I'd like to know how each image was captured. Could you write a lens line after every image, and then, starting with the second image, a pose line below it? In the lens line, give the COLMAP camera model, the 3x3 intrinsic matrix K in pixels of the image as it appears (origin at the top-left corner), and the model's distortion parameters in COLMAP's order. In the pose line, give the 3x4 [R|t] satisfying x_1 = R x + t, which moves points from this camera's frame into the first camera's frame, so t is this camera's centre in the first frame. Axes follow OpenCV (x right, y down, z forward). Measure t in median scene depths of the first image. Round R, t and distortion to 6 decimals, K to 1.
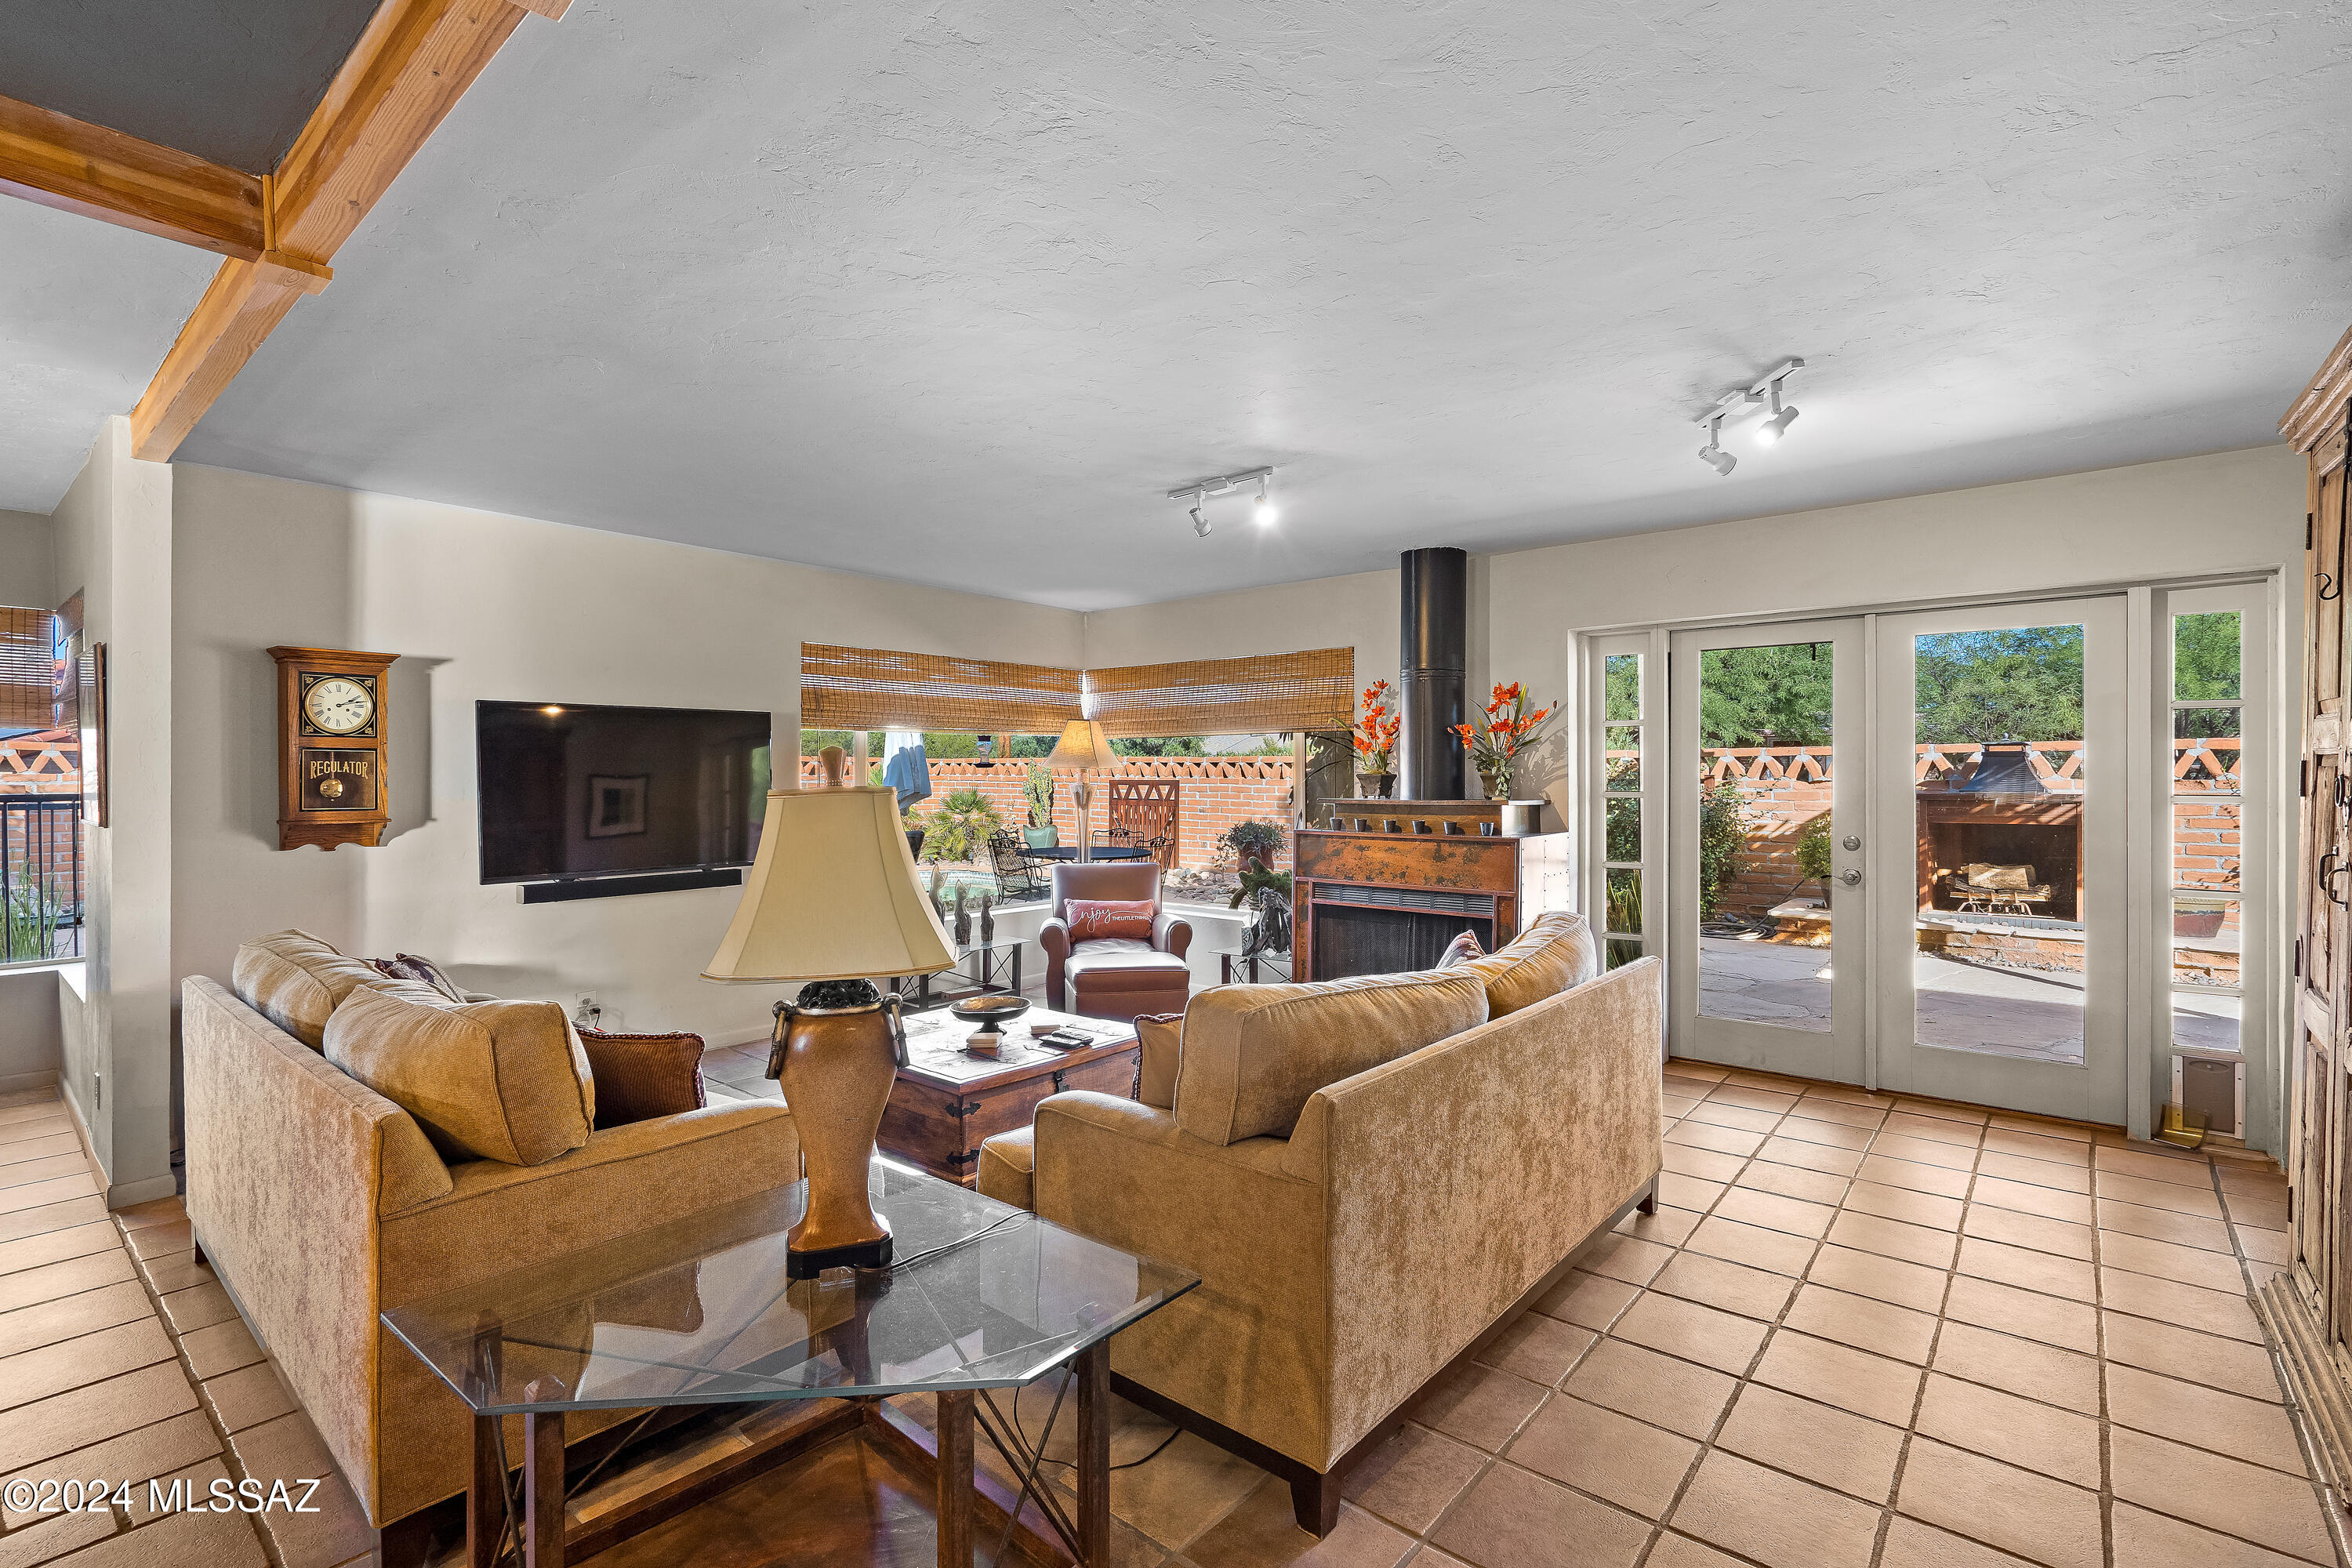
lens RADIAL K [[1084.6, 0, 1172.9], [0, 1084.6, 785.5], [0, 0, 1]] dist [-0.001906, 0.001248]
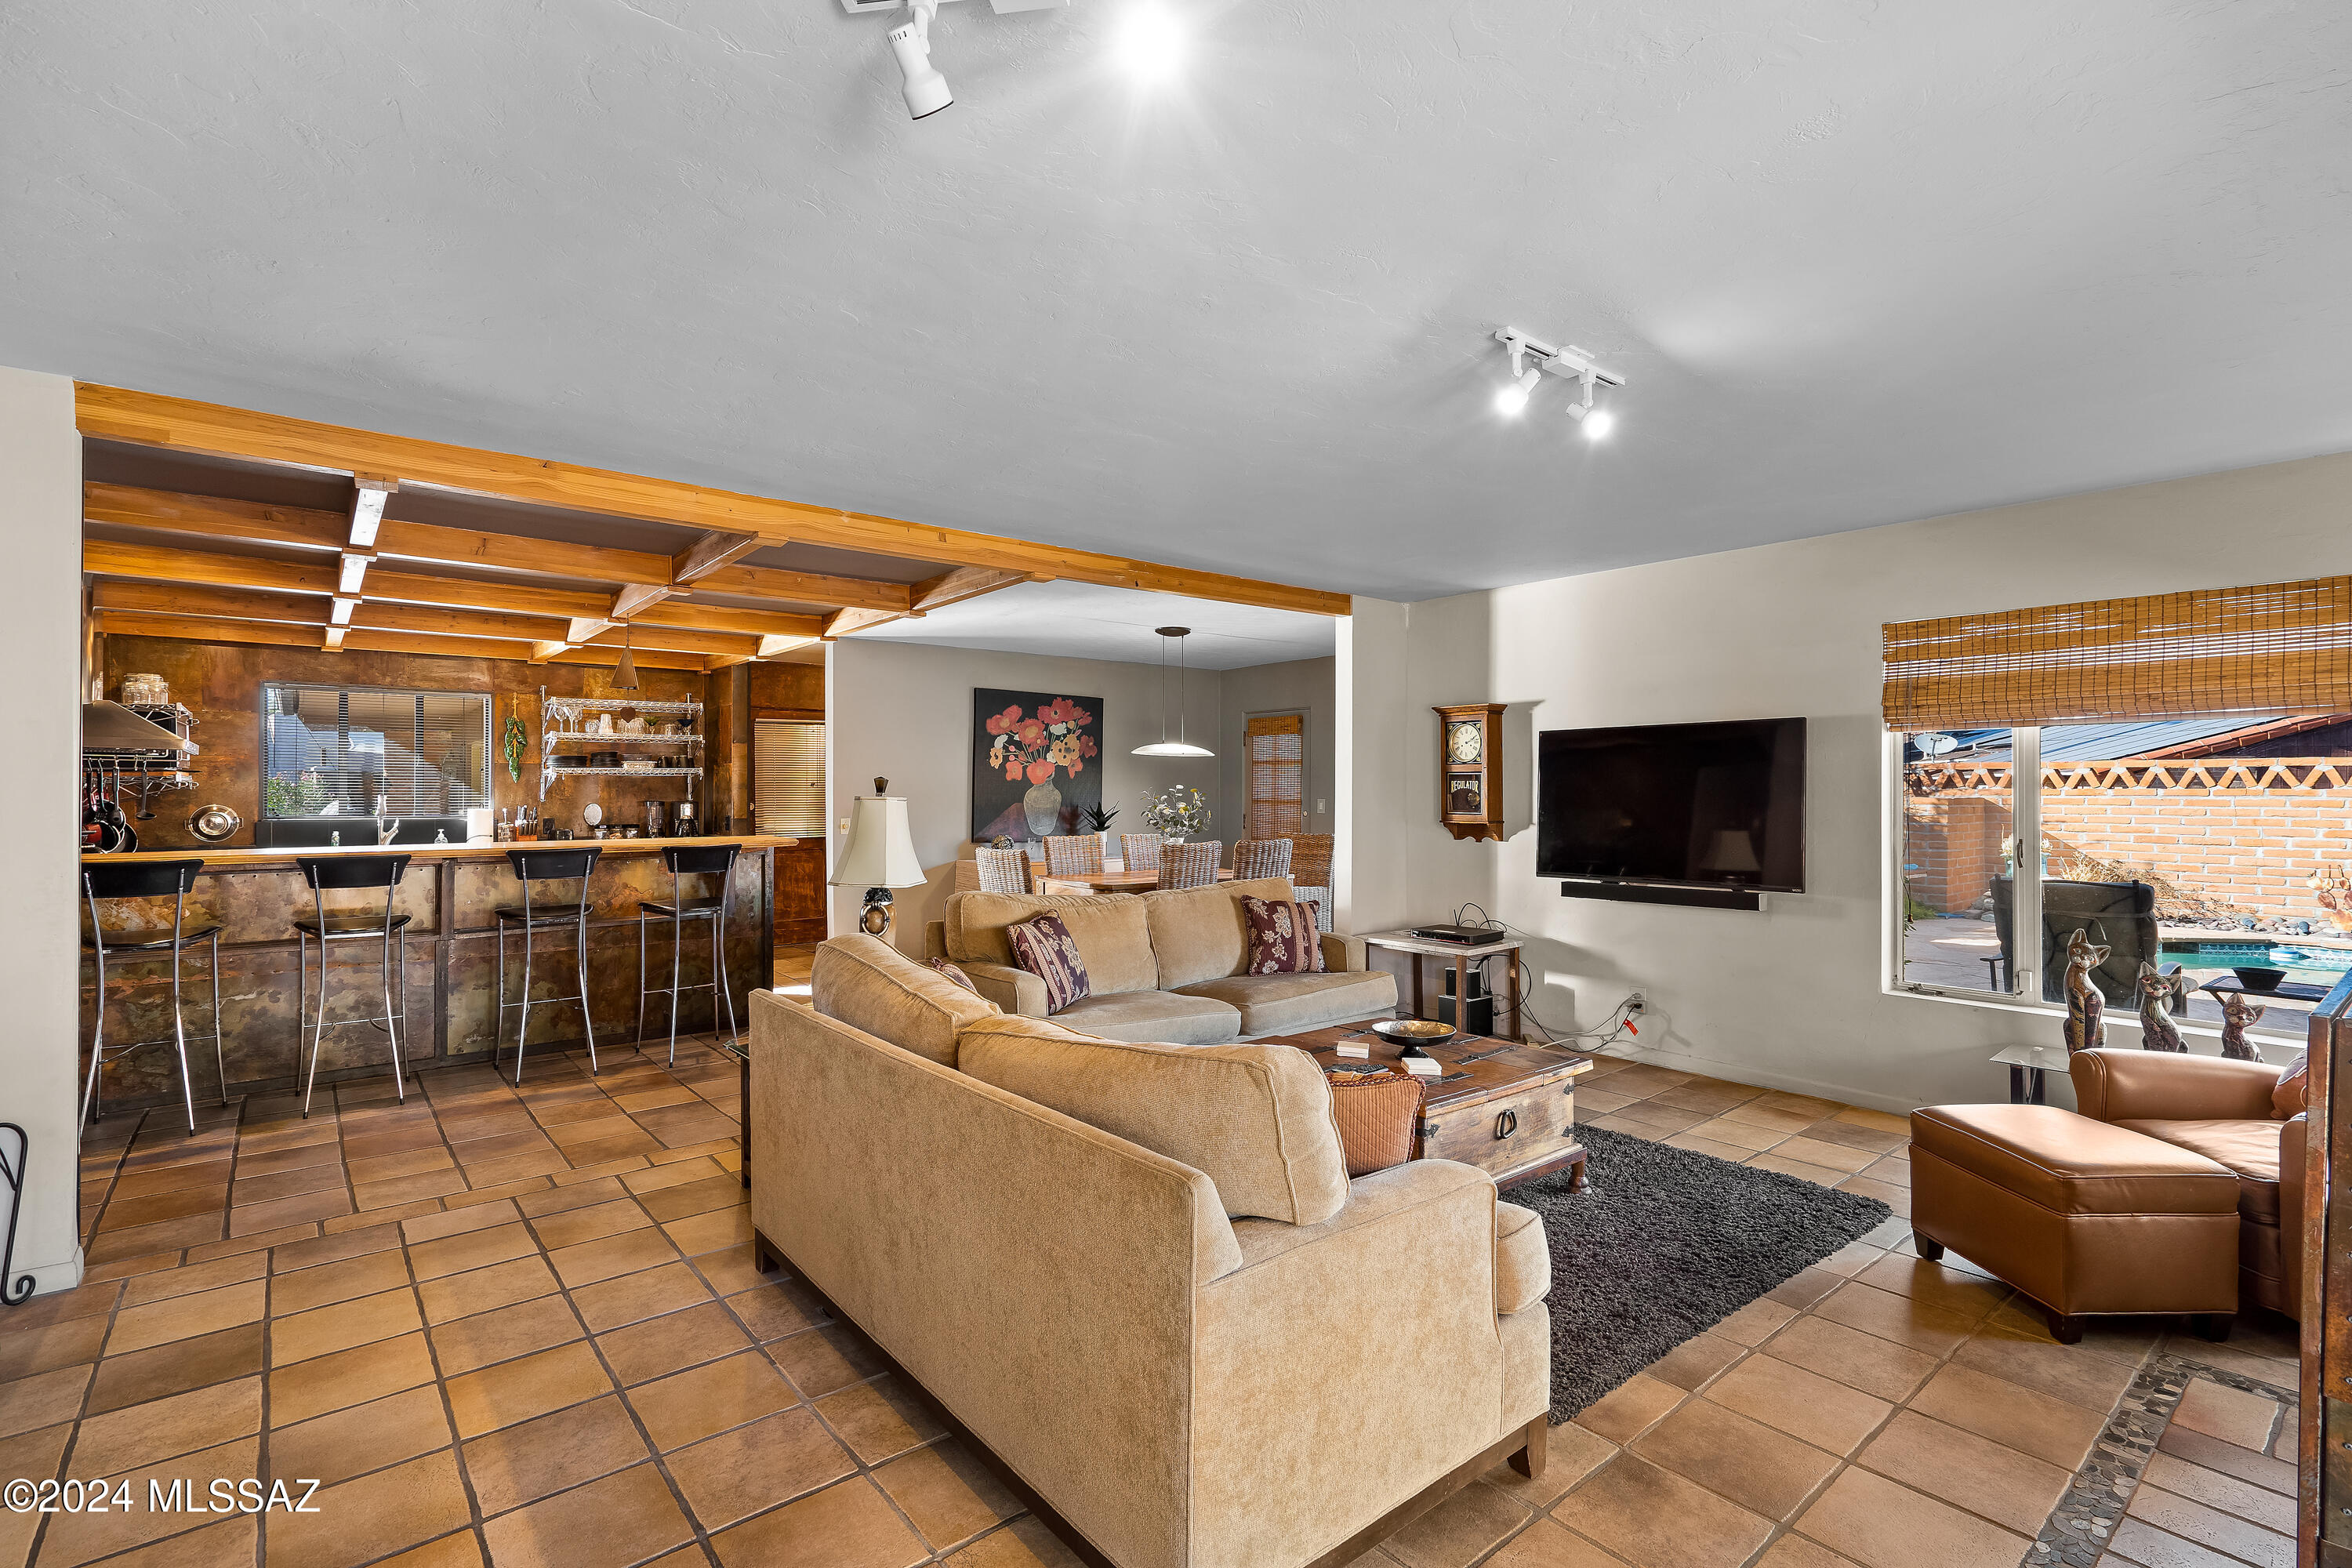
lens RADIAL K [[1084.6, 0, 1176.9], [0, 1084.6, 787.2], [0, 0, 1]] dist [-0.001906, 0.001248]
pose [[-0.182436, 0.000071, -0.983218, 0.674815], [-0.007333, 0.999972, 0.001432, -0.011688], [0.983190, 0.007471, -0.182430, 0.797490]]
